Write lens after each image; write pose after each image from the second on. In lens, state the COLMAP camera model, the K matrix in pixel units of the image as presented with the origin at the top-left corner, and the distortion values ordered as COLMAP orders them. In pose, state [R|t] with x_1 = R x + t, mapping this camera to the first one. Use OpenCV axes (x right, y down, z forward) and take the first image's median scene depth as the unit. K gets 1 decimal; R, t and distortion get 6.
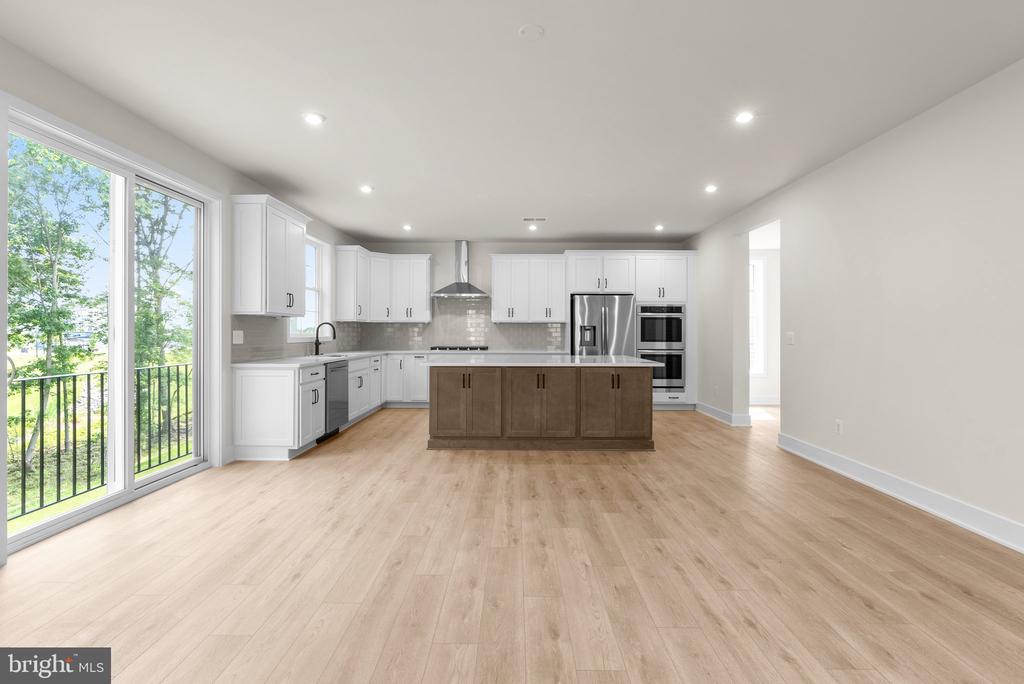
lens RADIAL K [[464.6, 0, 511.5], [0, 464.6, 330.0], [0, 0, 1]] dist [-0.012125, 0.004394]
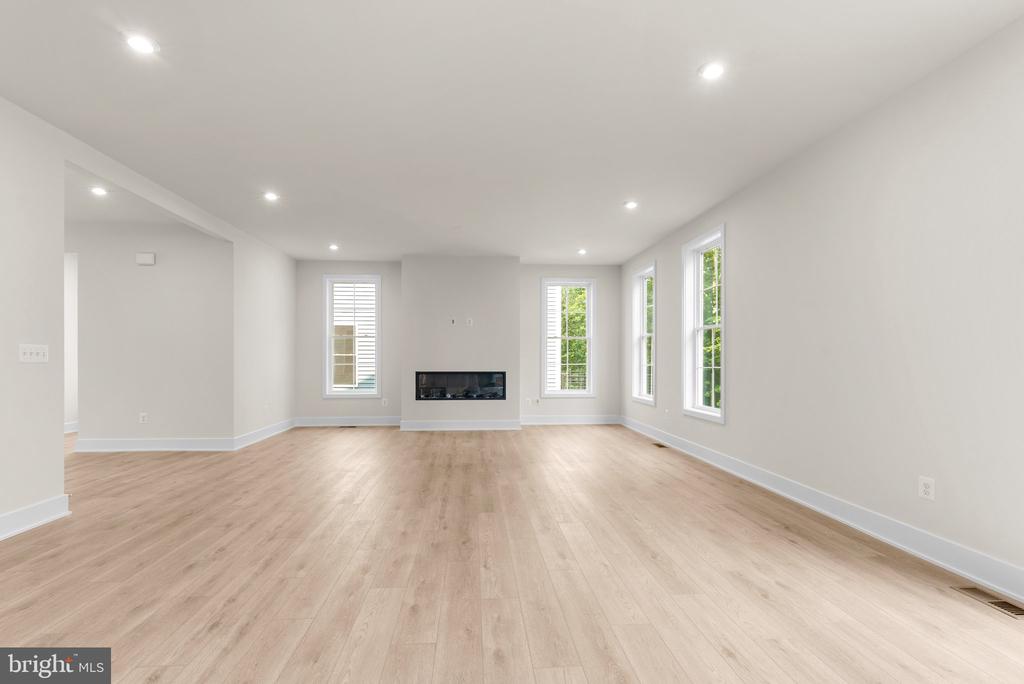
lens RADIAL K [[464.6, 0, 509.2], [0, 464.6, 354.9], [0, 0, 1]] dist [-0.012125, 0.004394]
pose [[-0.996113, -0.005069, -0.087936, -0.013491], [-0.003683, 0.999867, -0.015915, 0.022313], [0.088005, -0.015530, -0.995999, 0.833354]]
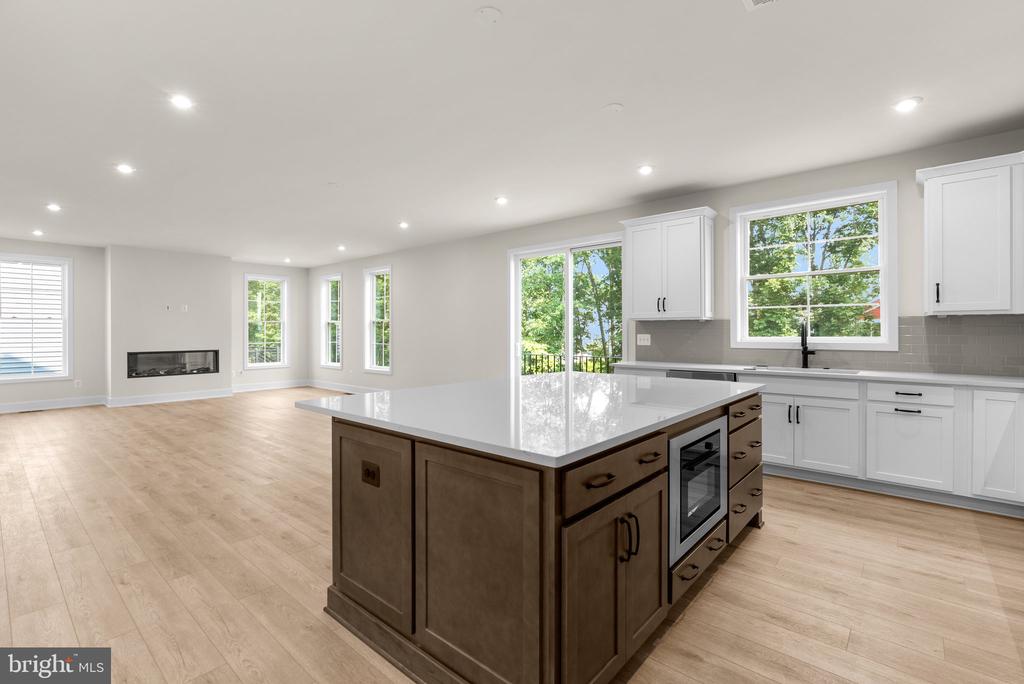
lens RADIAL K [[464.6, 0, 506.4], [0, 464.6, 332.2], [0, 0, 1]] dist [-0.012125, 0.004394]
pose [[-0.651325, 0.000818, -0.758799, 0.528937], [0.006841, 0.999965, -0.004794, -0.001445], [0.758768, -0.008313, -0.651307, 1.414338]]
